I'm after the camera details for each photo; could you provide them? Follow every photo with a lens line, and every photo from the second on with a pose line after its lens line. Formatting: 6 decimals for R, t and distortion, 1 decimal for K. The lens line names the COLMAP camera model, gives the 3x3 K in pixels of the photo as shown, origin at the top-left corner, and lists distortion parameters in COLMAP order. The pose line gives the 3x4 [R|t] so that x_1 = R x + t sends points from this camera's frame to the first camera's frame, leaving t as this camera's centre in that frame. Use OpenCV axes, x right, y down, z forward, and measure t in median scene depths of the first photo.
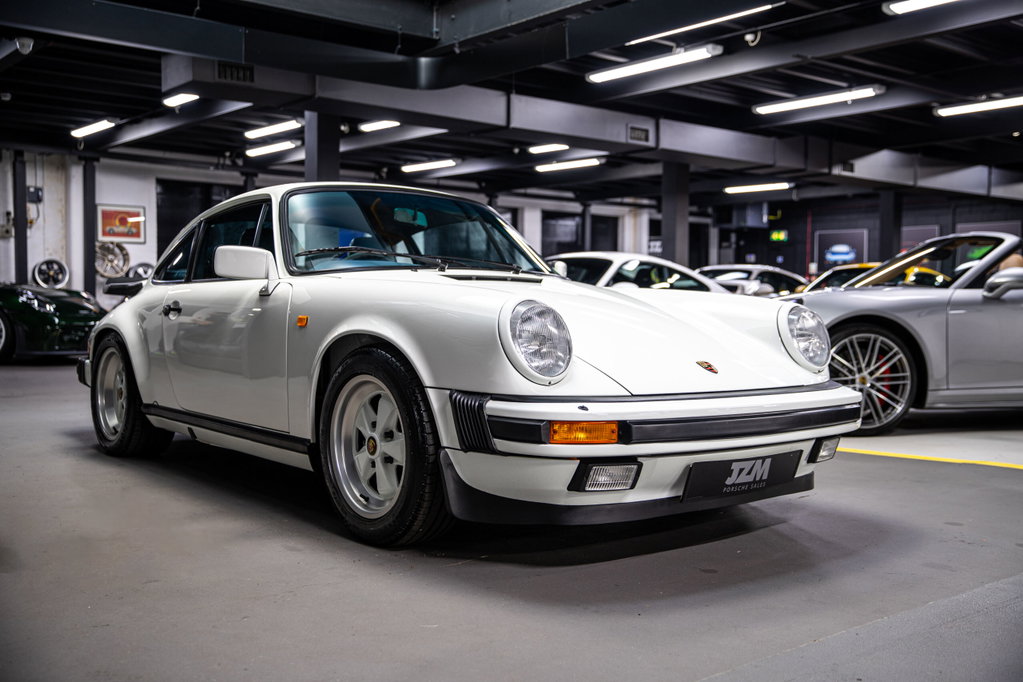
lens RADIAL K [[1030.8, 0, 511.5], [0, 1030.8, 341.0], [0, 0, 1]] dist [0.017881, 0.042675]
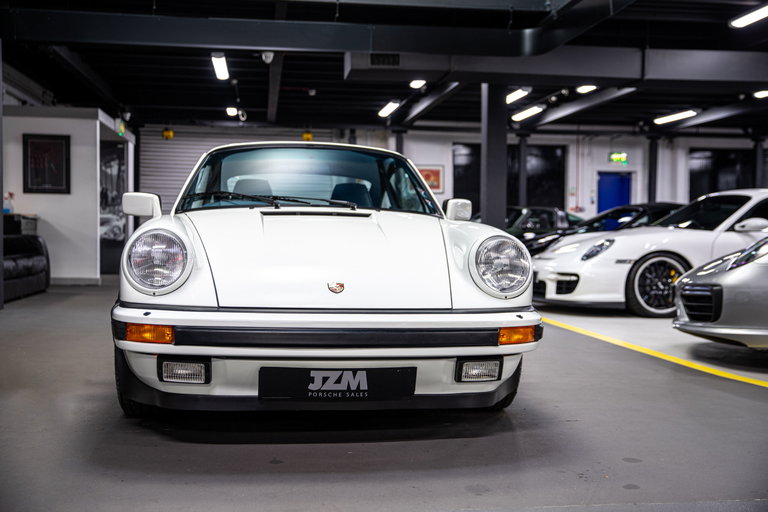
lens RADIAL K [[858.0, 0, 384.0], [0, 858.0, 256.0], [0, 0, 1]] dist [0.028524, 0.049721]
pose [[0.856530, 0.011574, -0.515967, 0.375623], [-0.021721, 0.999671, -0.013634, 0.001120], [0.515640, 0.022885, 0.856500, 0.109896]]
